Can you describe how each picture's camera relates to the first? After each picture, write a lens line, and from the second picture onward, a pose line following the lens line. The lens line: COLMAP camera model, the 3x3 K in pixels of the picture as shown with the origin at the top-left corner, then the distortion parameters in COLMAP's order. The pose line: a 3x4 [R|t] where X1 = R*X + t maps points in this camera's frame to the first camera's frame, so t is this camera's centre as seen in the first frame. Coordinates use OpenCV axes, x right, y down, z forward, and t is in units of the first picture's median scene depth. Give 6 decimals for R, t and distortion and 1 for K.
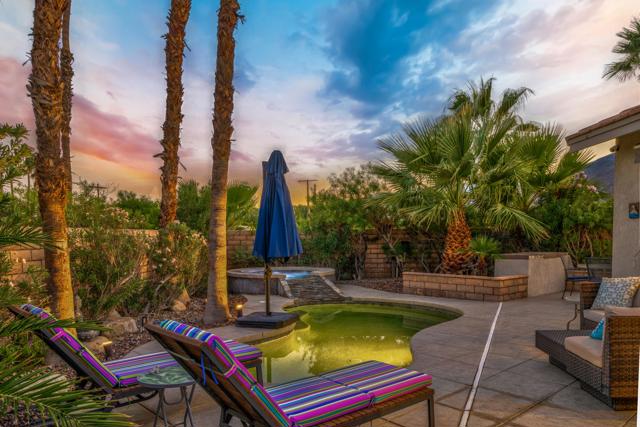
lens RADIAL K [[479.1, 0, 322.0], [0, 479.1, 257.6], [0, 0, 1]] dist [0.009037, 0.003856]
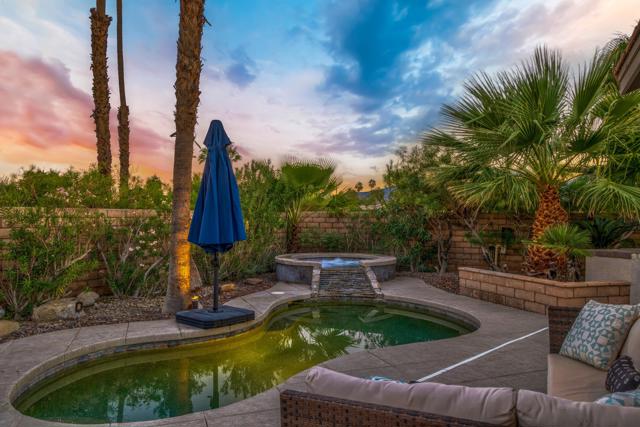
lens RADIAL K [[486.8, 0, 320.0], [0, 486.8, 213.5], [0, 0, 1]] dist [0.015101, 0.001808]
pose [[0.926318, 0.011793, -0.376558, 0.265548], [-0.031945, 0.998369, -0.047317, -0.012827], [0.375385, 0.055860, 0.925184, 0.173910]]
